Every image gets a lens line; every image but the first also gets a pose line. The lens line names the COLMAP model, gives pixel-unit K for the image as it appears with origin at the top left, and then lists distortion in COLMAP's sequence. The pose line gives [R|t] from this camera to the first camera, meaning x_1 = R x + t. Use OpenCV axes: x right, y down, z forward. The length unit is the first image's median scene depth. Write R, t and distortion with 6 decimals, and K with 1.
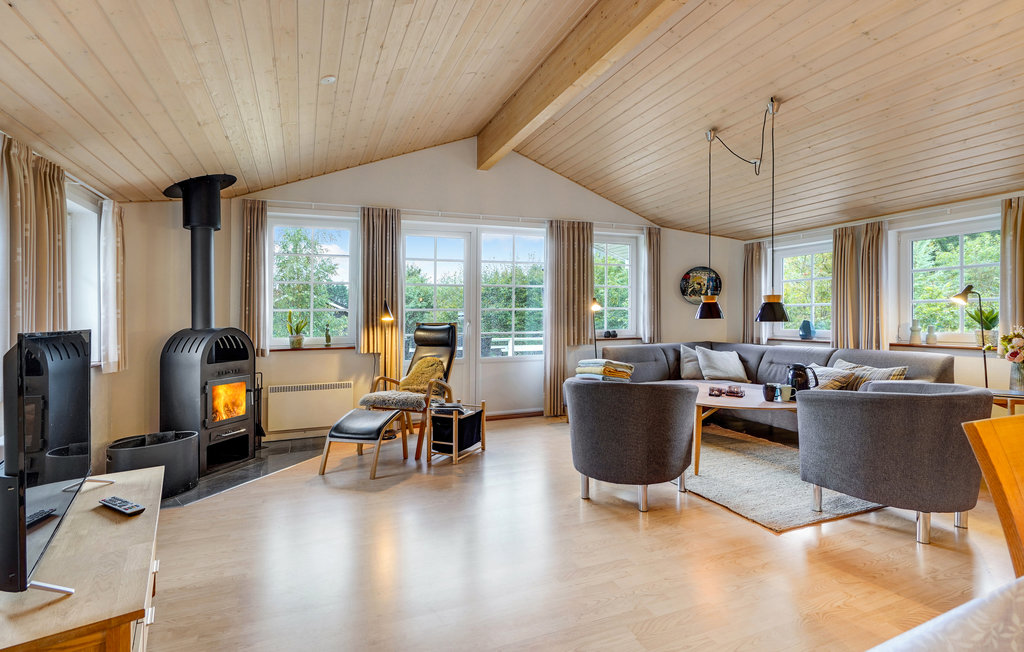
lens RADIAL K [[471.0, 0, 477.8], [0, 471.0, 314.2], [0, 0, 1]] dist [-0.001572, -0.000850]
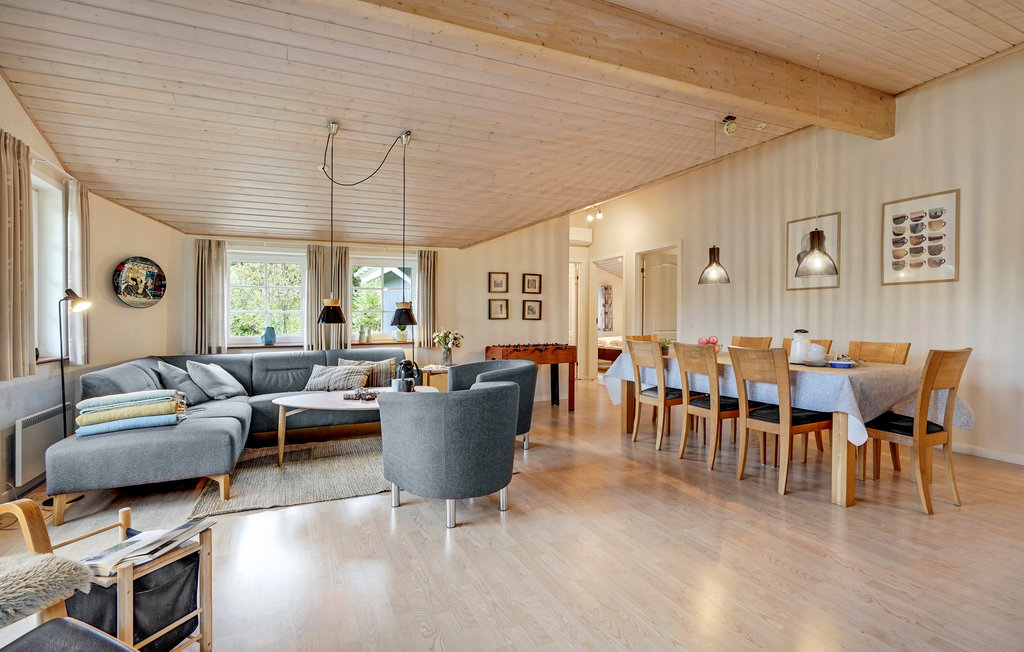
lens RADIAL K [[471.0, 0, 496.8], [0, 471.0, 305.5], [0, 0, 1]] dist [-0.001572, -0.000850]
pose [[-0.065276, 0.041252, 0.997014, -0.337010], [0.004766, 0.999147, -0.041028, 0.010238], [-0.997856, 0.002073, -0.065417, 0.550326]]
